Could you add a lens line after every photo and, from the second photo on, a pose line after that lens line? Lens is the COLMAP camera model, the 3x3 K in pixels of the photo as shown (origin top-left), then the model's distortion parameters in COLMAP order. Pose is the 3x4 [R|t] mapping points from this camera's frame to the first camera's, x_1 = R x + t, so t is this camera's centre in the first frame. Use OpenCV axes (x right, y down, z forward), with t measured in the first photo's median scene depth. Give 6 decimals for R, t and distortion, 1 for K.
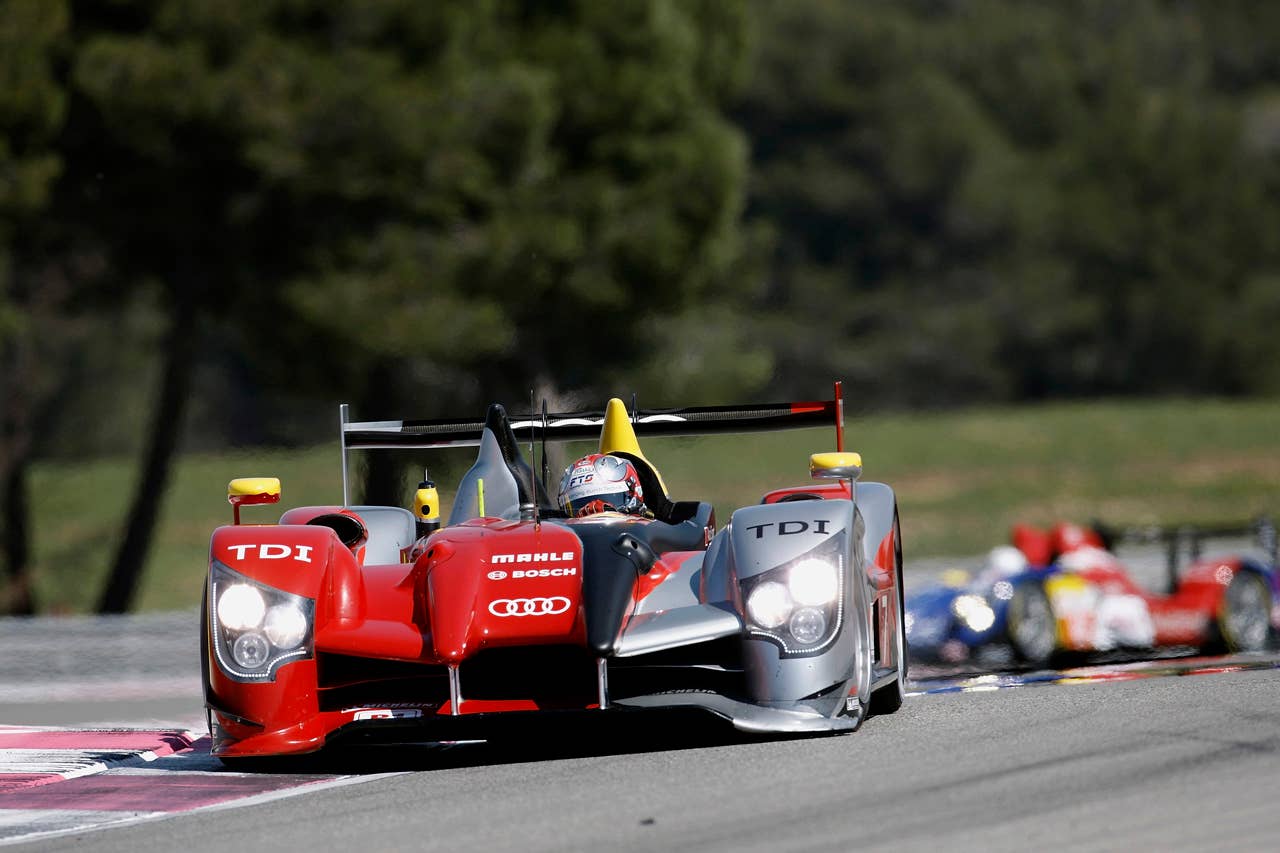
lens RADIAL K [[6757.3, 0, 640.0], [0, 6757.3, 426.5], [0, 0, 1]] dist [-0.287455, -27.531856]
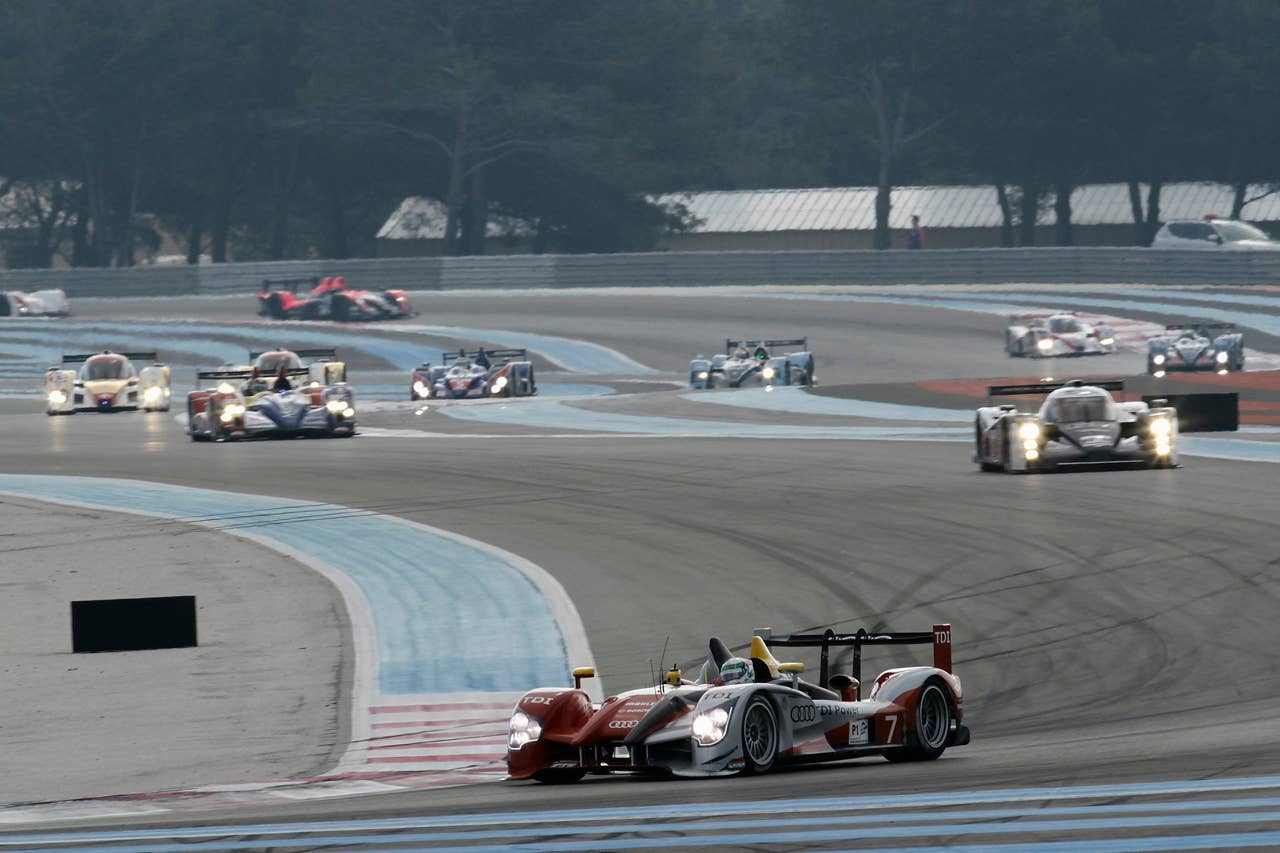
lens RADIAL K [[6757.3, 0, 640.0], [0, 6757.3, 426.5], [0, 0, 1]] dist [-0.287455, -27.531856]
pose [[0.917740, 0.010268, -0.397048, 1.010176], [-0.006698, 0.999924, 0.010378, -0.113596], [0.397125, -0.006865, 0.917739, -1.361305]]
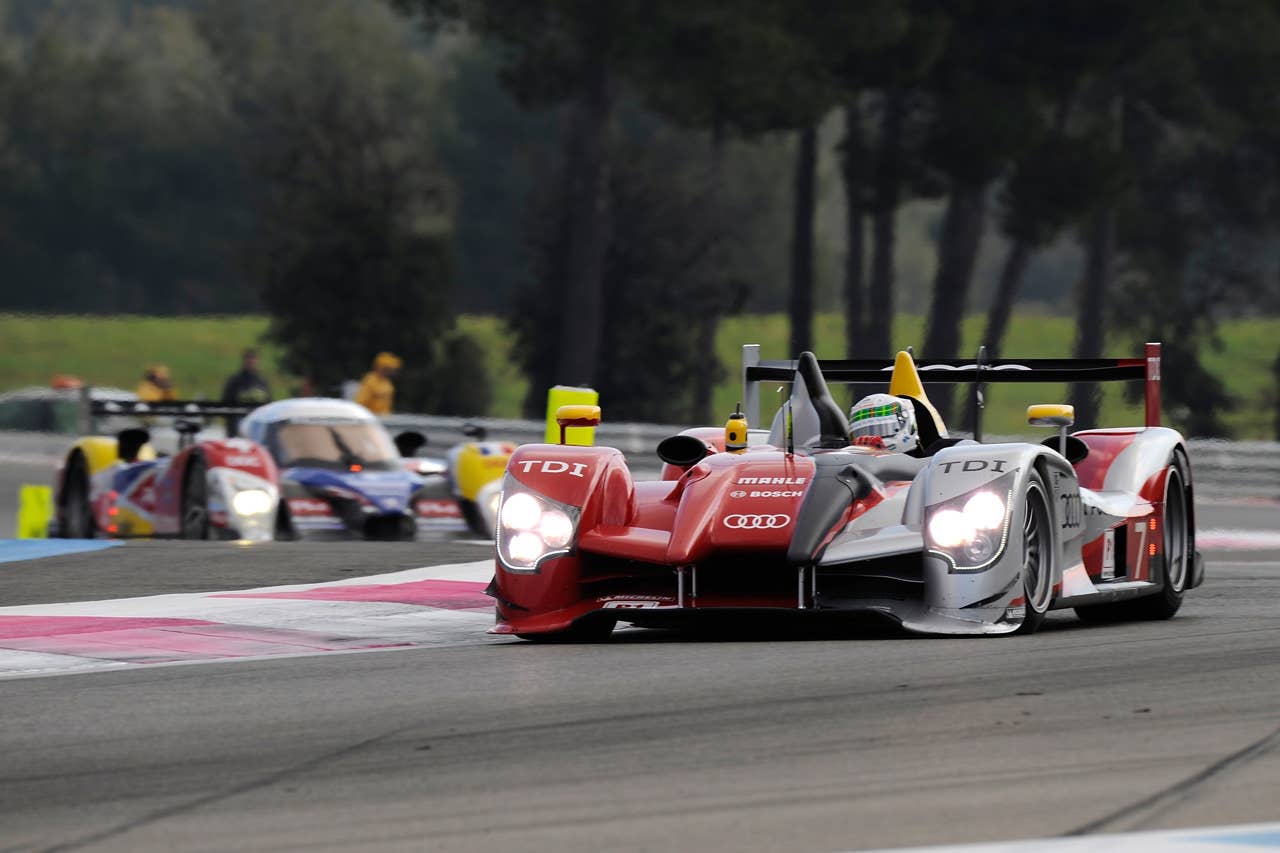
lens RADIAL K [[6757.3, 0, 640.0], [0, 6757.3, 426.5], [0, 0, 1]] dist [-0.287455, -27.531856]
pose [[0.984808, 0.042787, -0.168292, 0.166341], [-0.039919, 0.998995, 0.020388, -0.014256], [0.168996, -0.013361, 0.985526, -0.200082]]
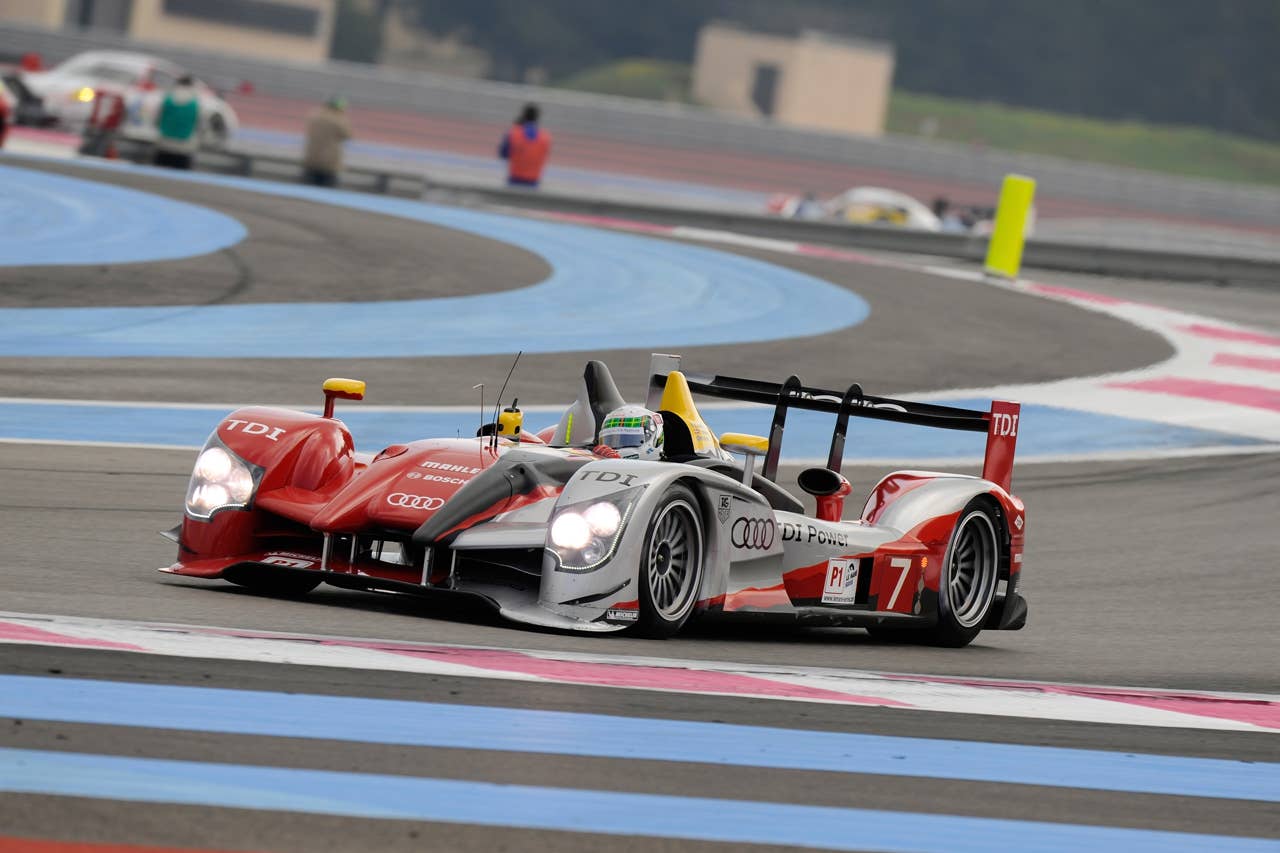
lens RADIAL K [[6757.3, 0, 640.0], [0, 6757.3, 426.5], [0, 0, 1]] dist [-0.287455, -27.531856]
pose [[0.921172, 0.167883, -0.351079, 0.488148], [-0.163284, 0.985646, 0.042898, -0.052092], [0.353242, 0.017809, 0.935363, -0.229011]]
